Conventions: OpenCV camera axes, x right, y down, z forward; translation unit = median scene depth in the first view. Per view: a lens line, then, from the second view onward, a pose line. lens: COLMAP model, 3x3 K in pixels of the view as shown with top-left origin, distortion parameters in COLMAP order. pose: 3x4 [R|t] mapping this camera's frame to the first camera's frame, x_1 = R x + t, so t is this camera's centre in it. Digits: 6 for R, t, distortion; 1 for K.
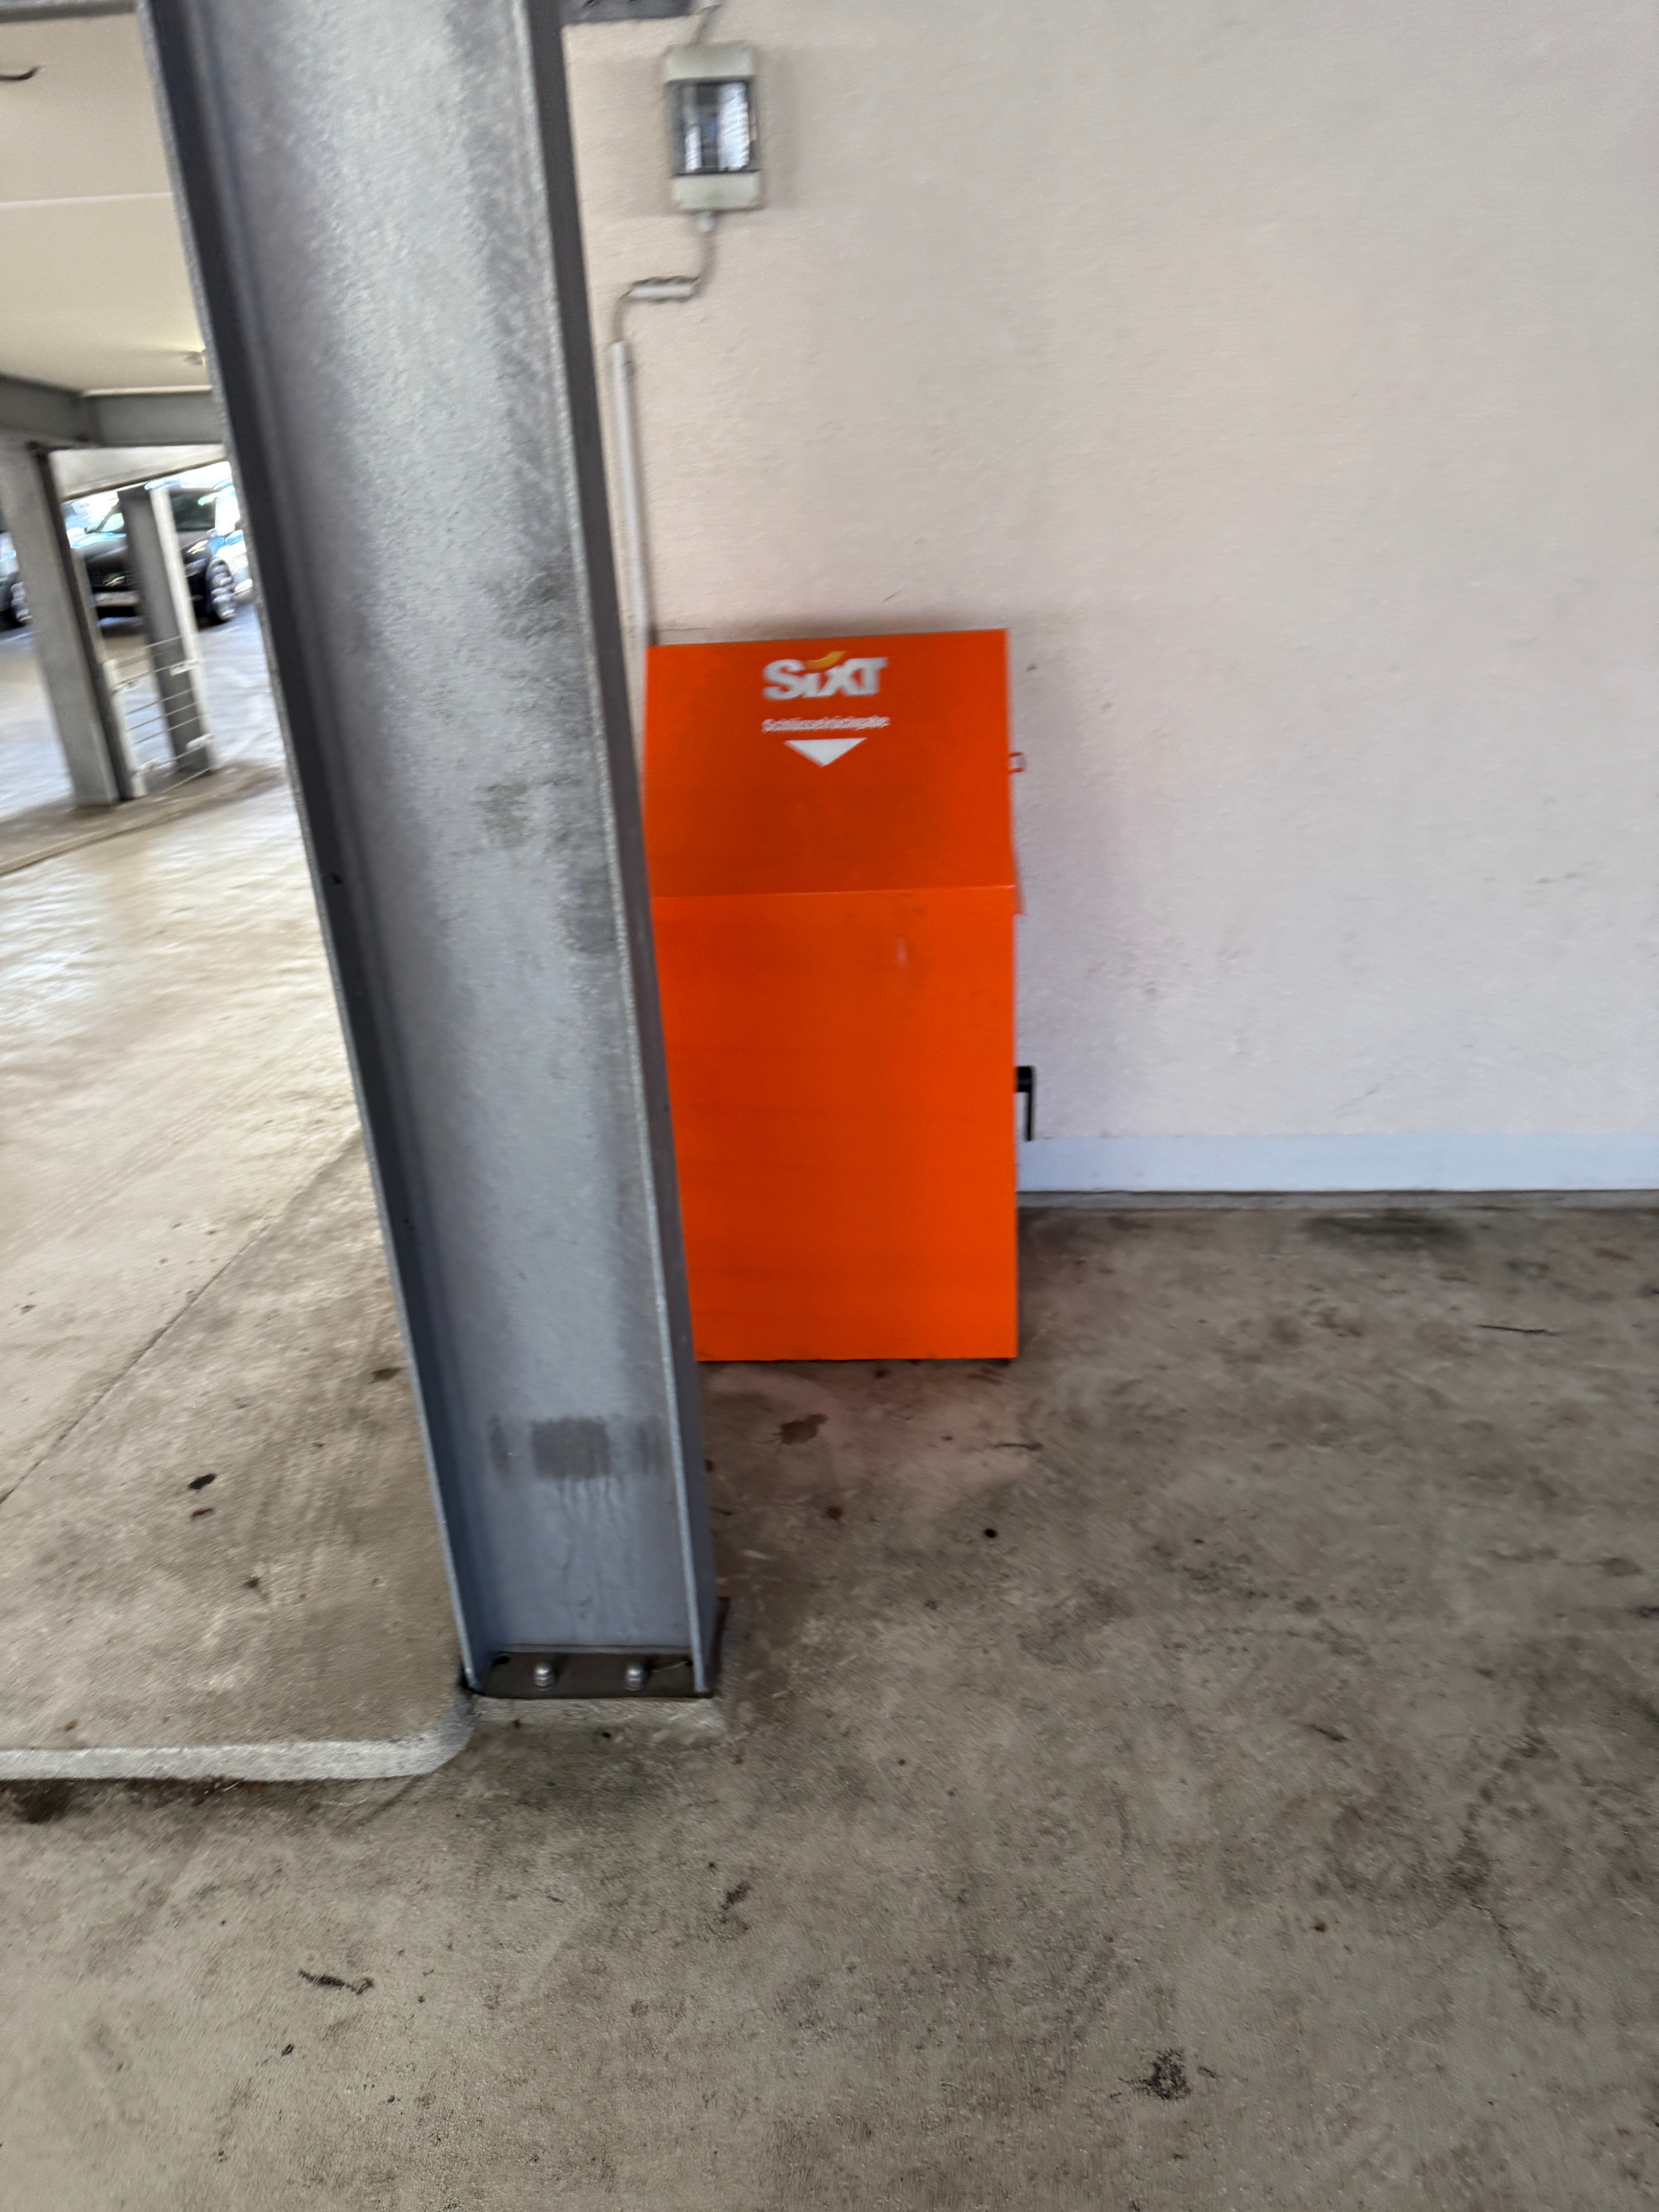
lens RADIAL K [[1577.4, 0, 827.6], [0, 1577.4, 1095.7], [0, 0, 1]] dist [0.039538, -0.039285]
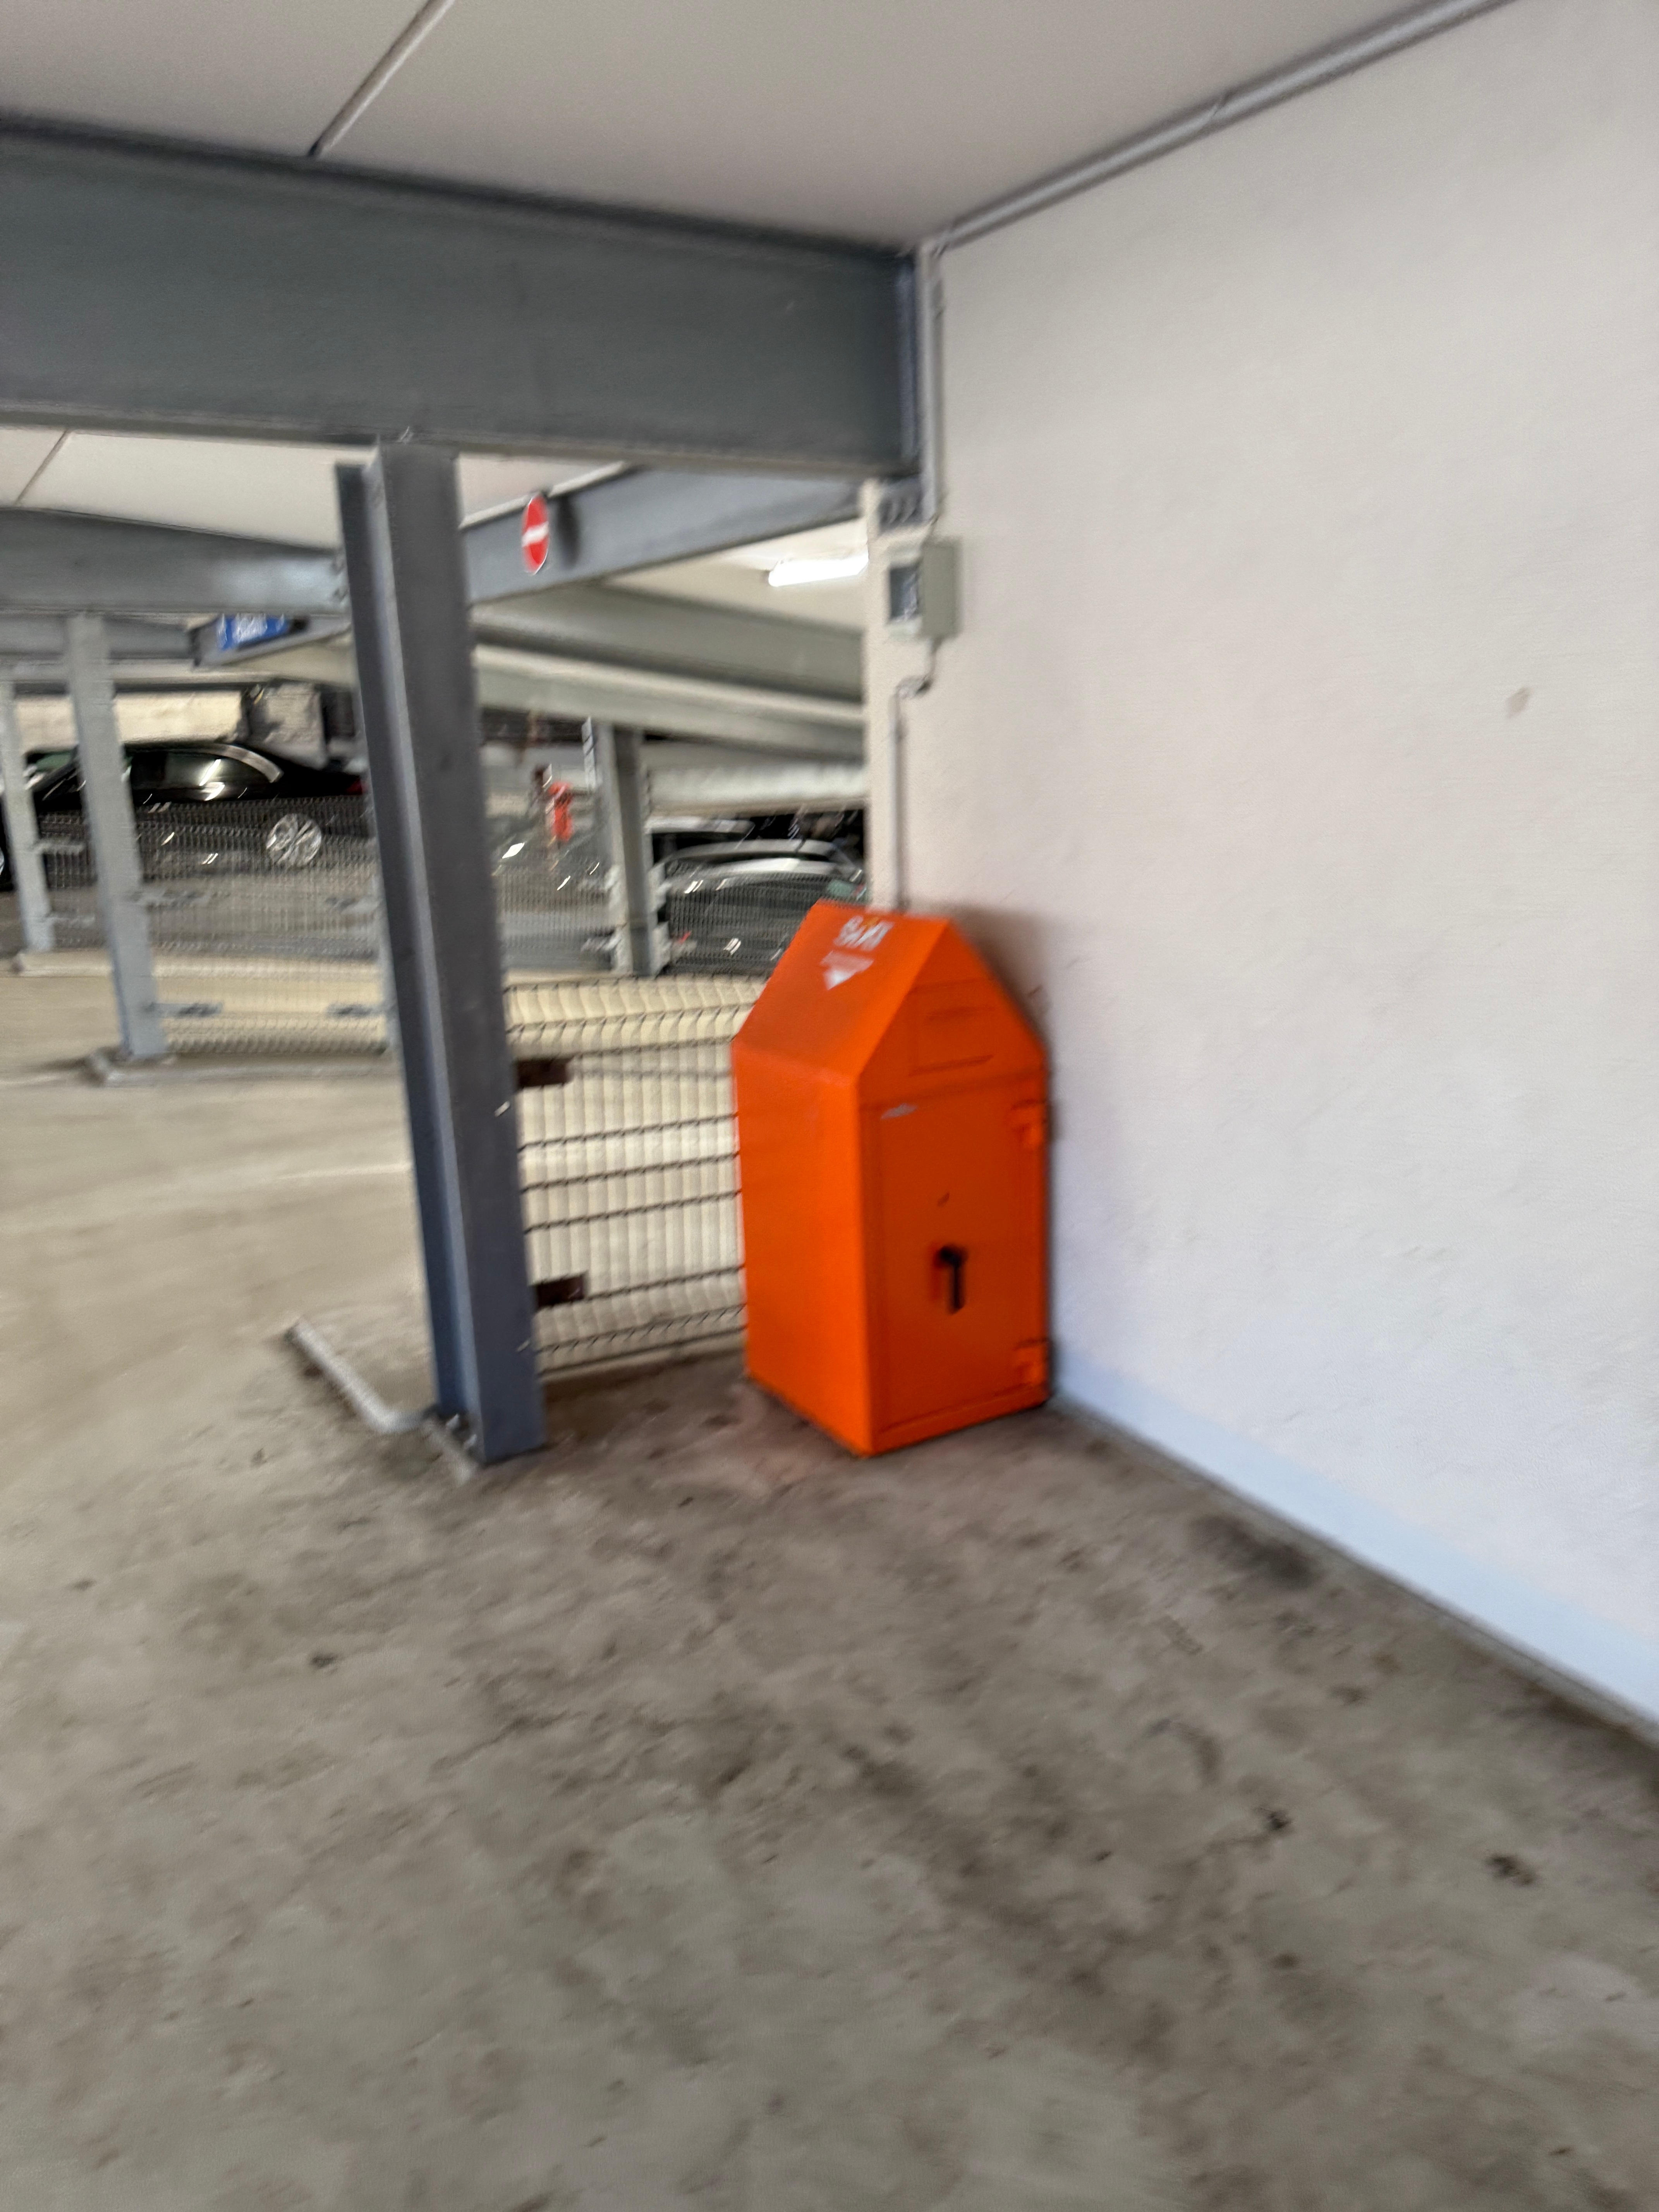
lens RADIAL K [[1577.4, 0, 829.8], [0, 1577.4, 1113.9], [0, 0, 1]] dist [0.039538, -0.039285]
pose [[0.563177, 0.232490, -0.792956, 1.274702], [-0.365262, 0.930807, 0.013488, -0.121531], [0.741225, 0.282041, 0.609129, 0.130971]]
